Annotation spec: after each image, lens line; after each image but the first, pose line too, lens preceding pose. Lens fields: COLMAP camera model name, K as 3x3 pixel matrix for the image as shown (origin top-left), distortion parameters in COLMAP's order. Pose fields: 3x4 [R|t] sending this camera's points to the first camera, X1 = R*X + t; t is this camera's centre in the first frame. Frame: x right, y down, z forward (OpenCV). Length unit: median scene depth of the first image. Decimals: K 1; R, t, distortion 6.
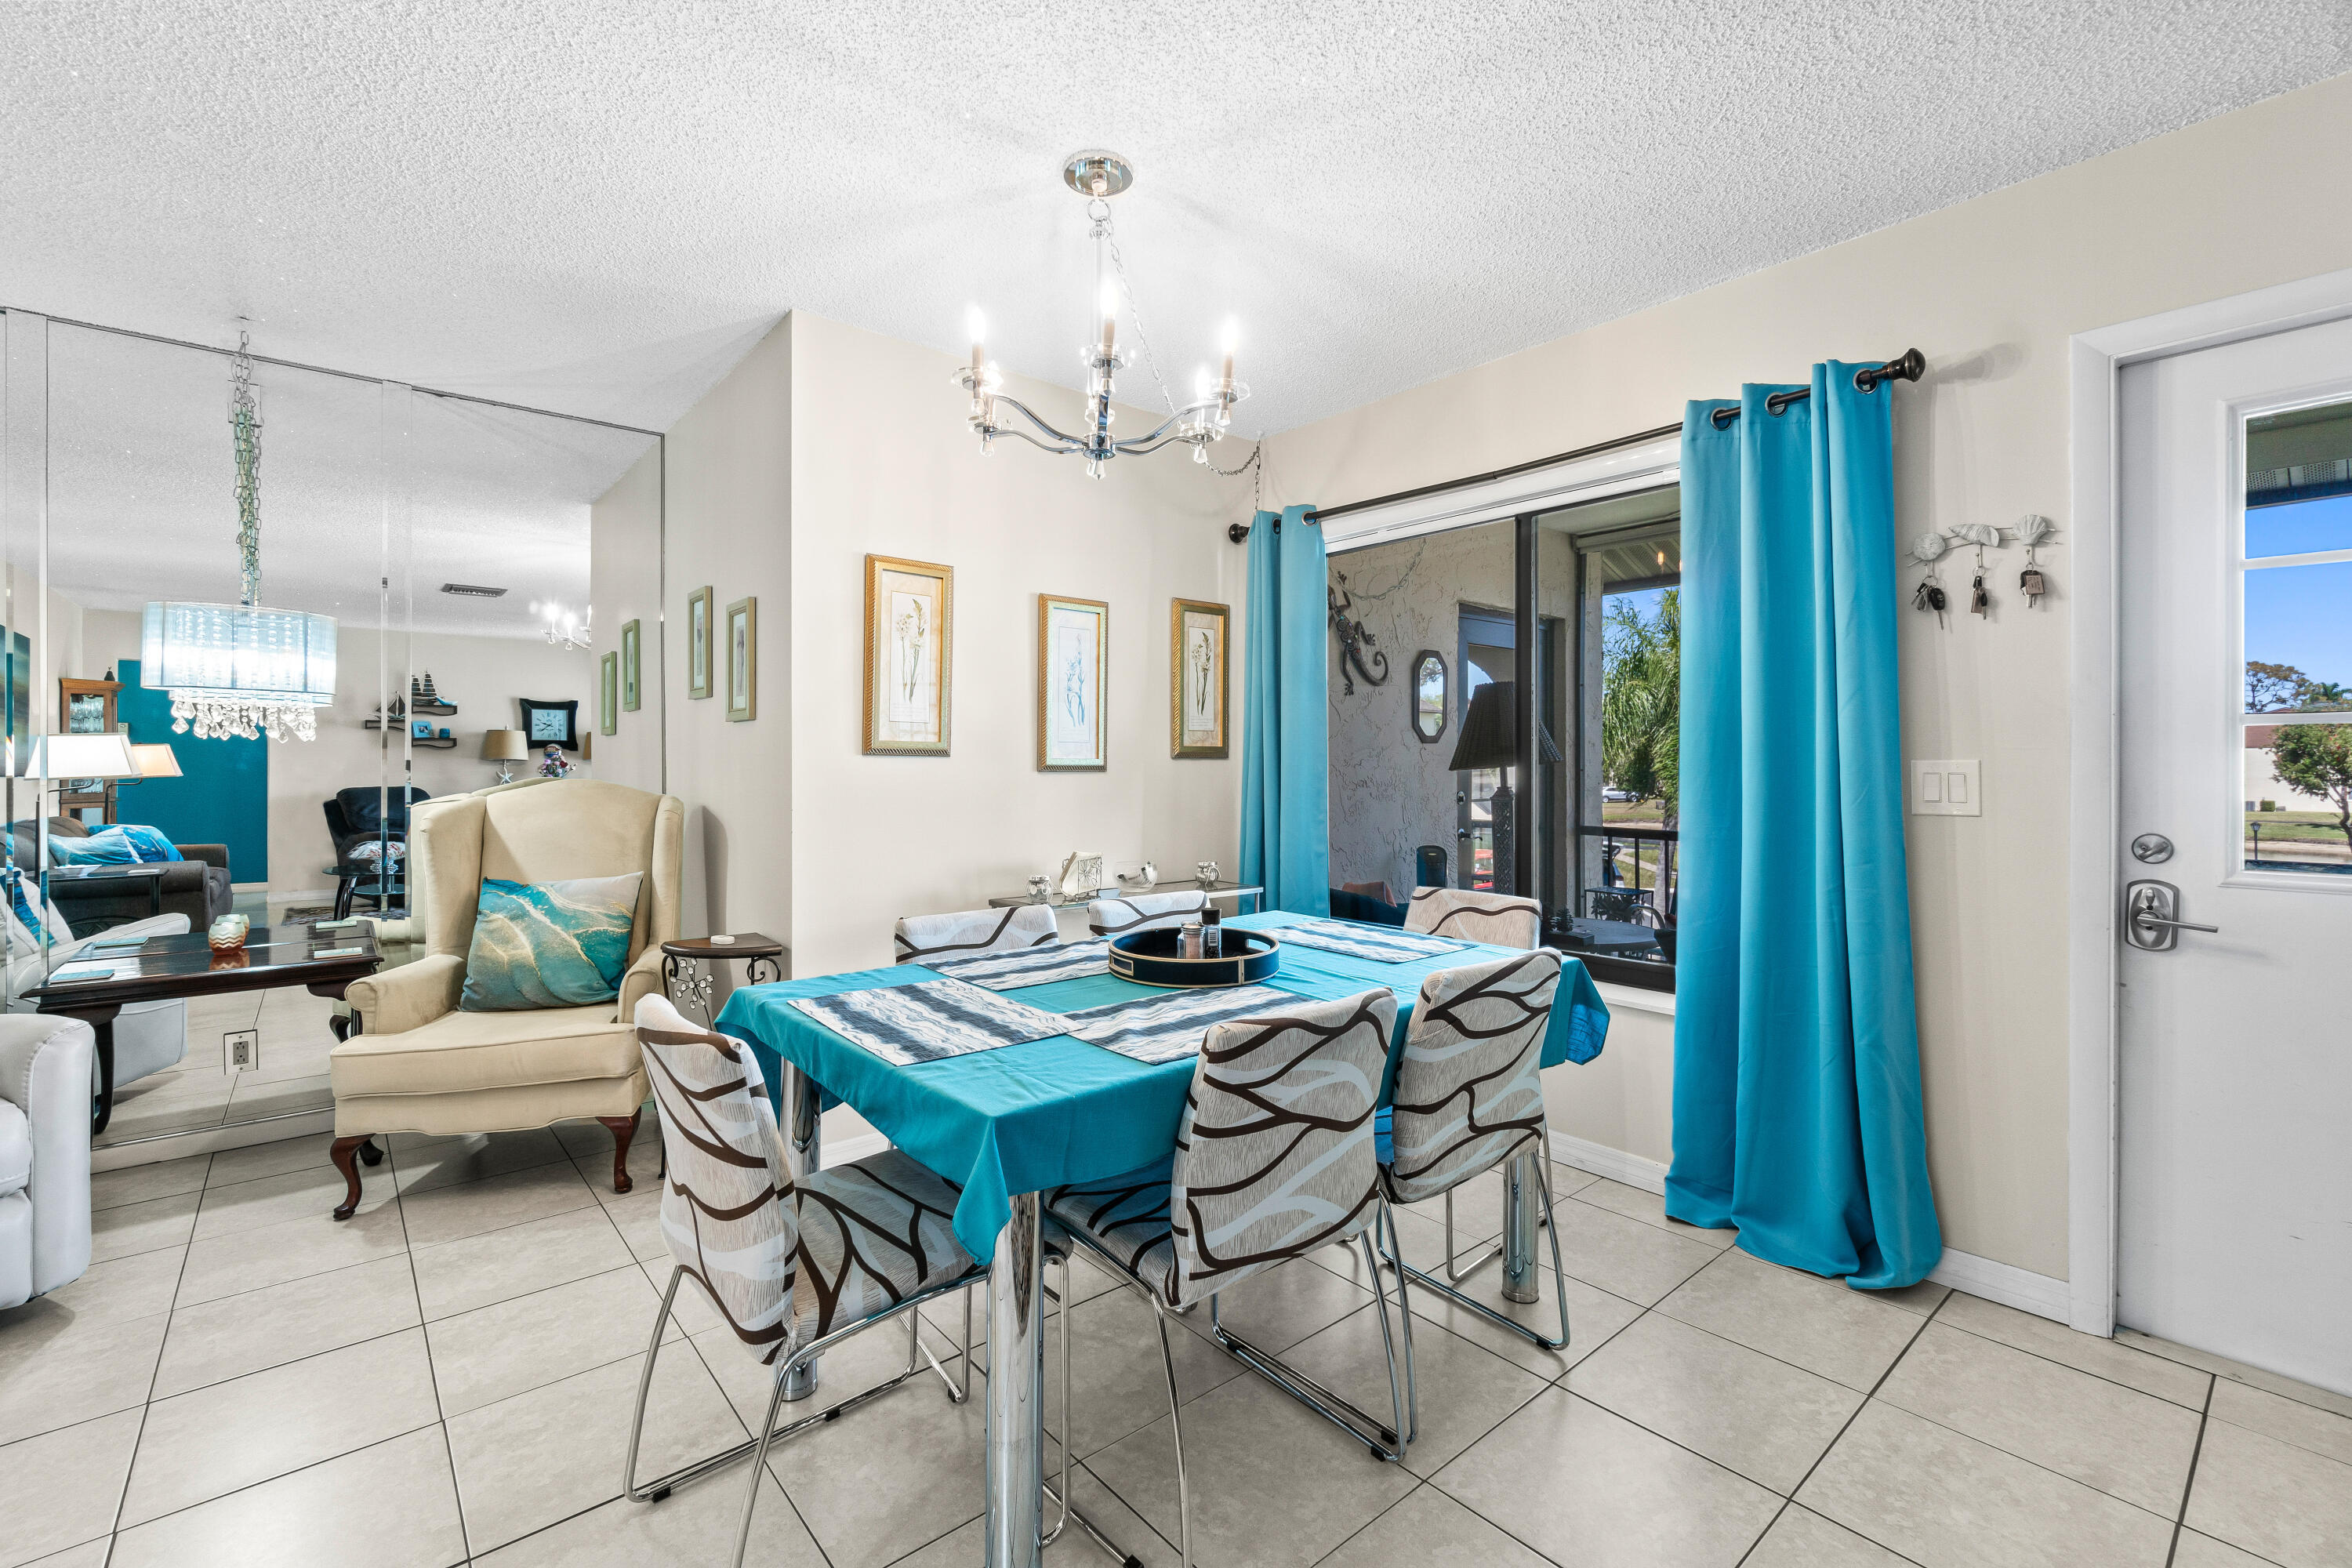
lens RADIAL K [[1007.2, 0, 1177.7], [0, 1007.2, 764.8], [0, 0, 1]] dist [0.002250, 0.000269]
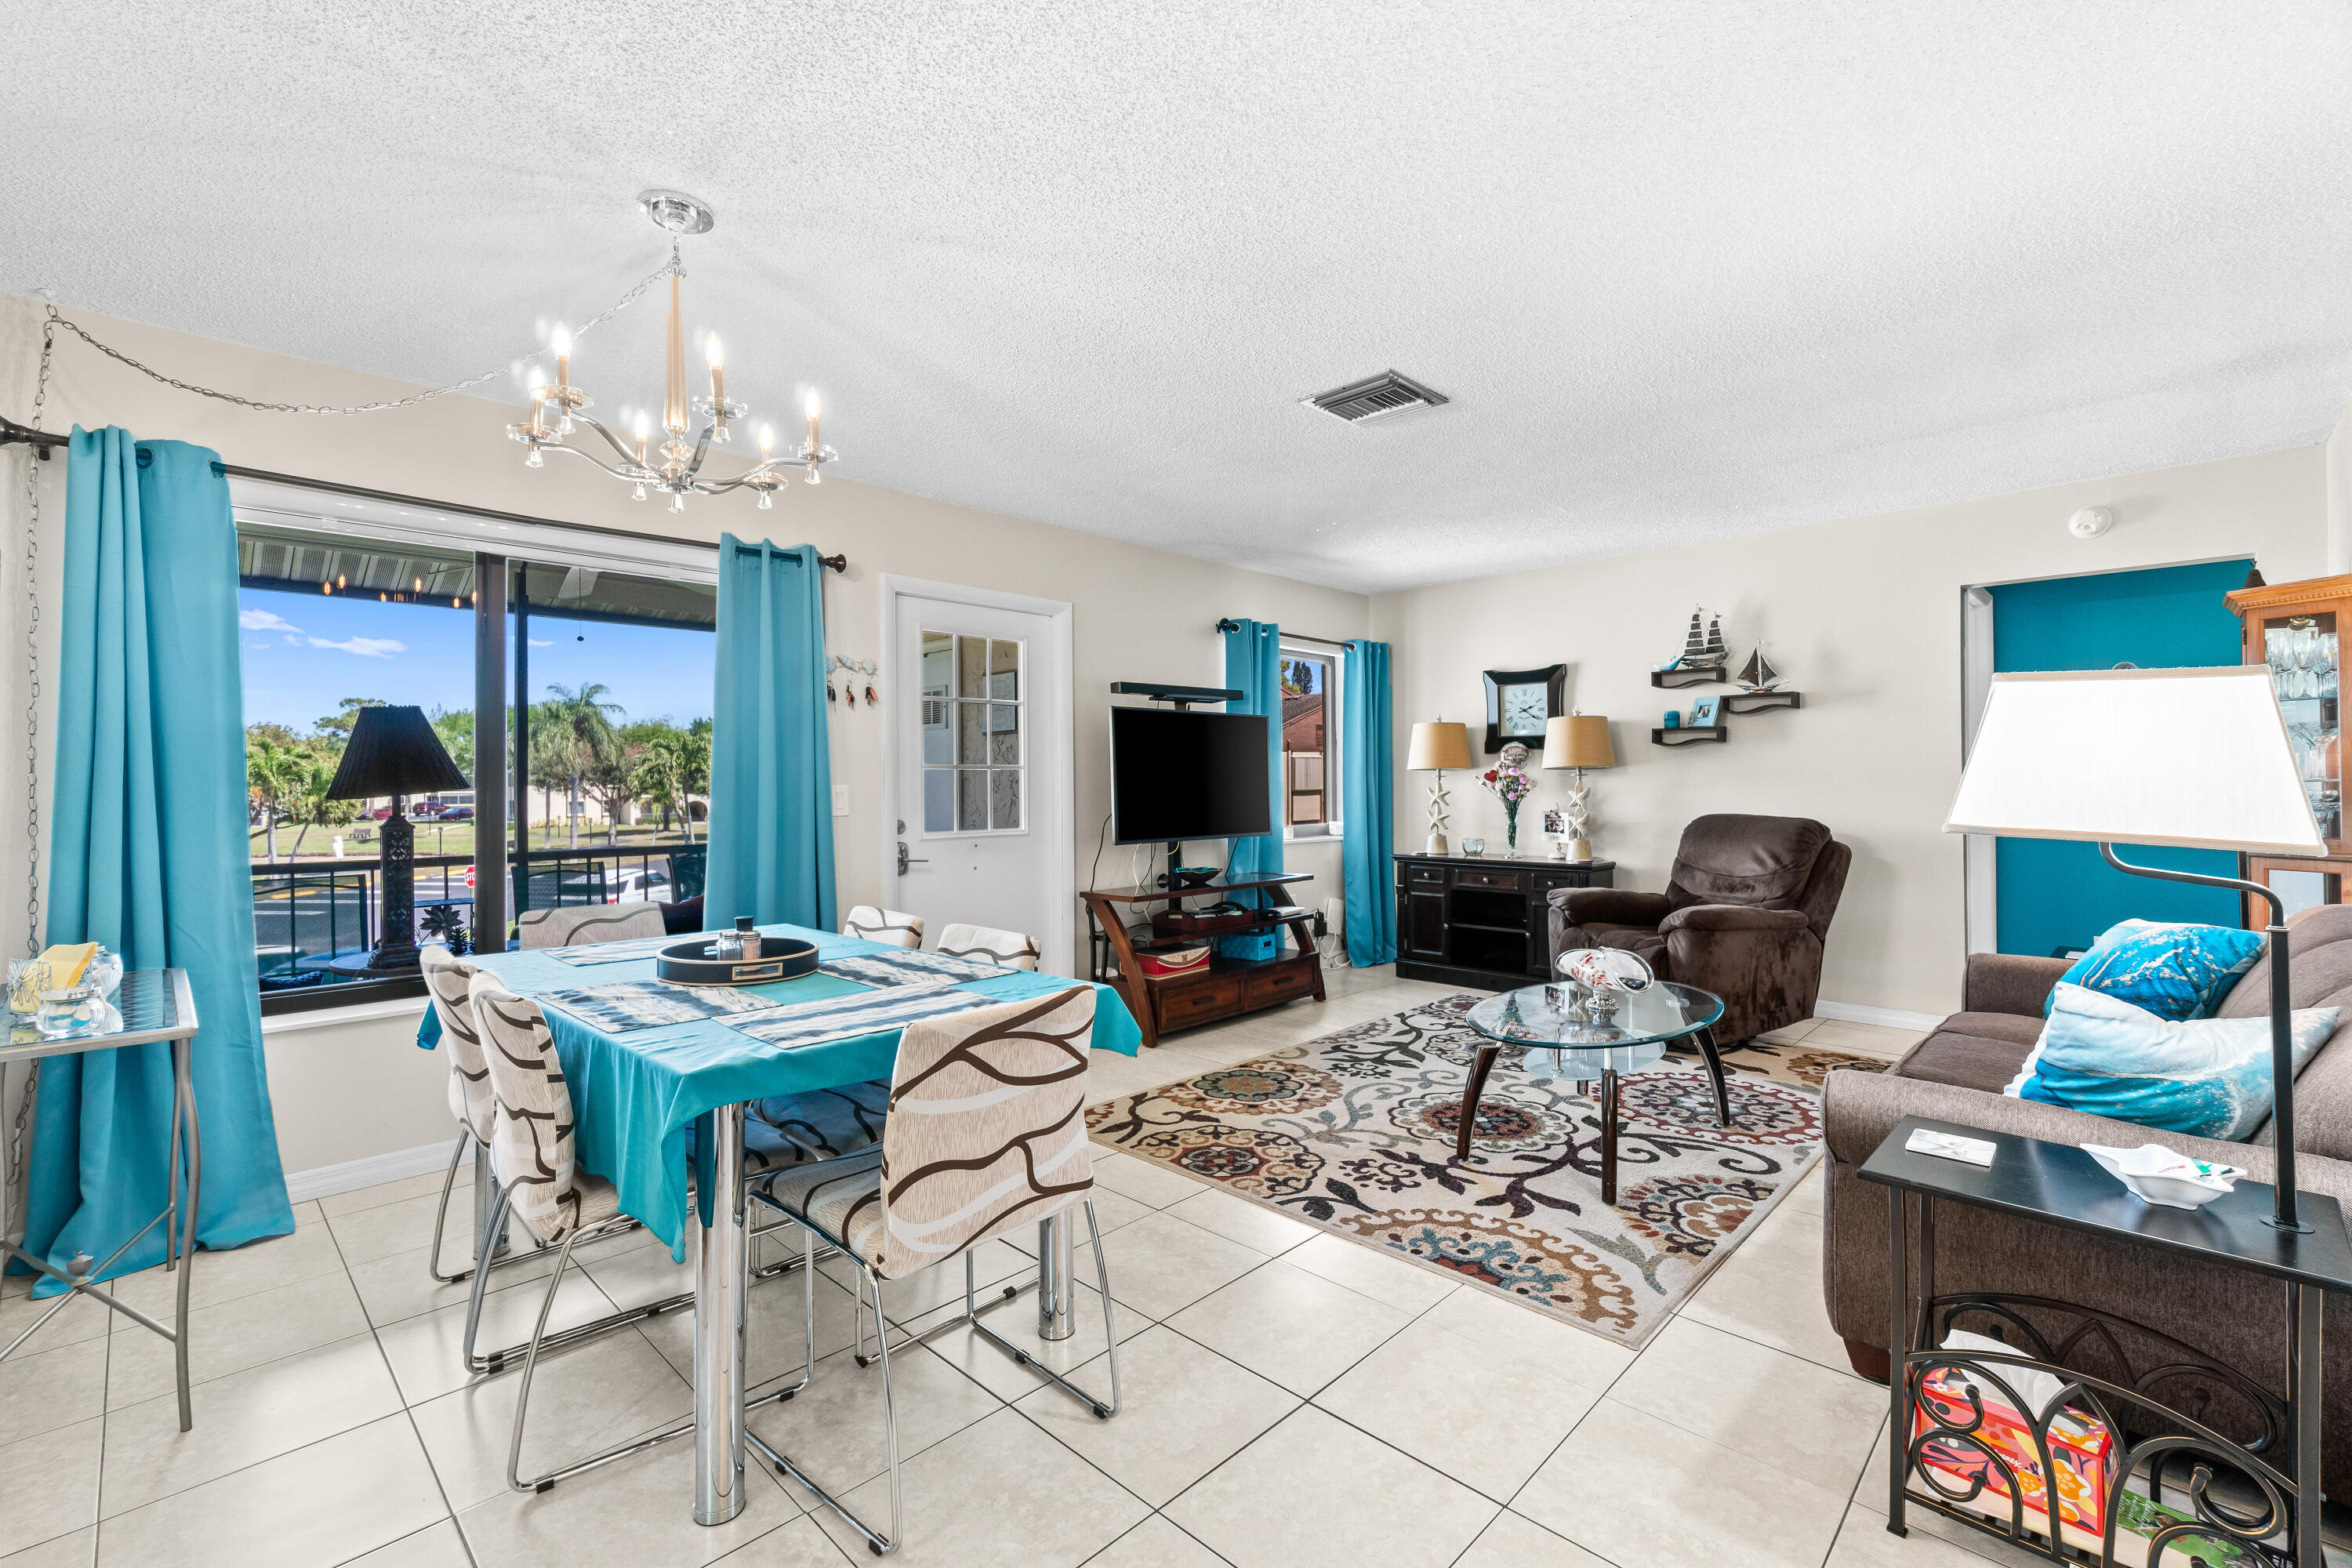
lens RADIAL K [[1017.5, 0, 1176.0], [0, 1017.5, 784.0], [0, 0, 1]] dist [0.000962, 0.000073]
pose [[-0.092767, -0.005001, 0.995675, -0.955545], [0.007822, 0.999953, 0.005751, -0.011296], [-0.995657, 0.008321, -0.092724, 0.501639]]
